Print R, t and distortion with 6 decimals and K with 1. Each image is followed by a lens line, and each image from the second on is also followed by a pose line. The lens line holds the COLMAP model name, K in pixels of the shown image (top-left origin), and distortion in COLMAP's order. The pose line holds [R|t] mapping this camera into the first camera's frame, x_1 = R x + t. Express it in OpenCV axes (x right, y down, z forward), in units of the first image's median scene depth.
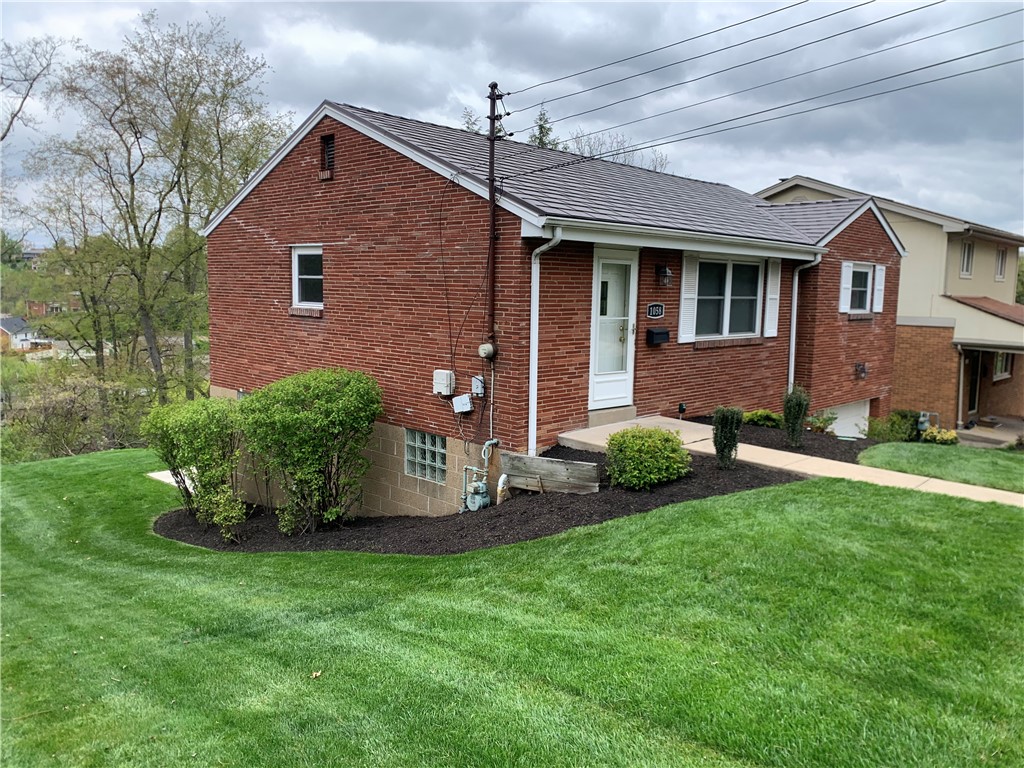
lens RADIAL K [[788.0, 0, 512.5], [0, 788.0, 367.2], [0, 0, 1]] dist [0.130570, -0.216978]
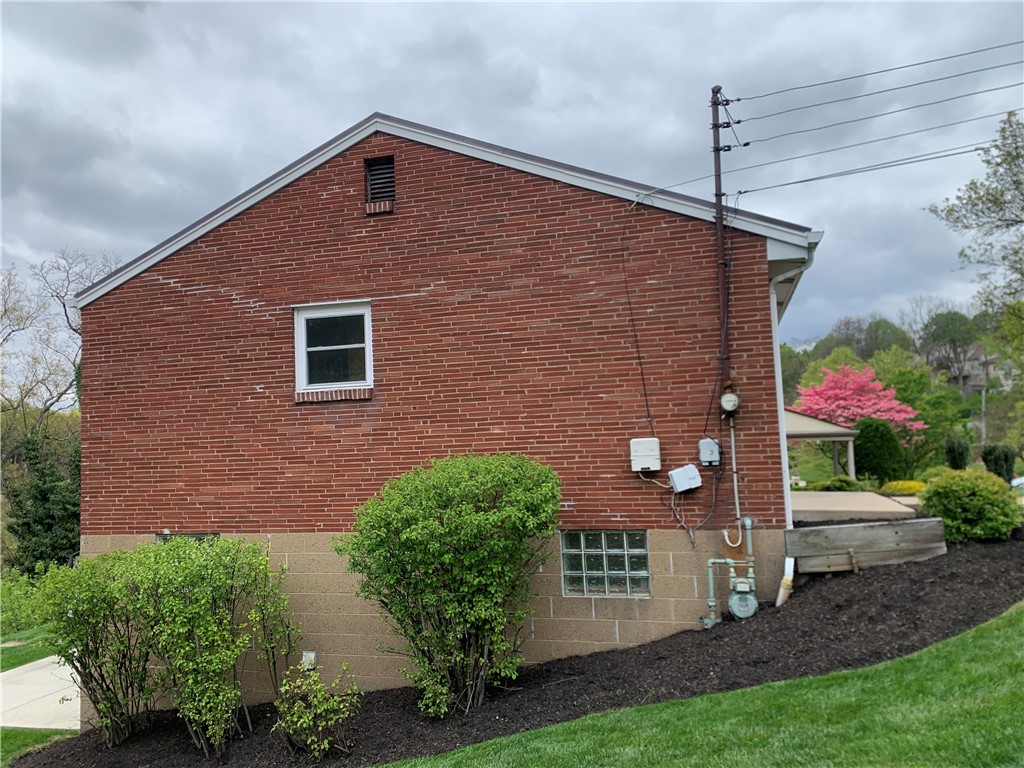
lens RADIAL K [[788.0, 0, 512.5], [0, 788.0, 367.2], [0, 0, 1]] dist [0.130570, -0.216978]
pose [[0.871090, -0.009776, 0.491026, -0.552514], [0.108205, 0.979054, -0.172466, 0.052352], [-0.479055, 0.203365, 0.853902, 0.379185]]
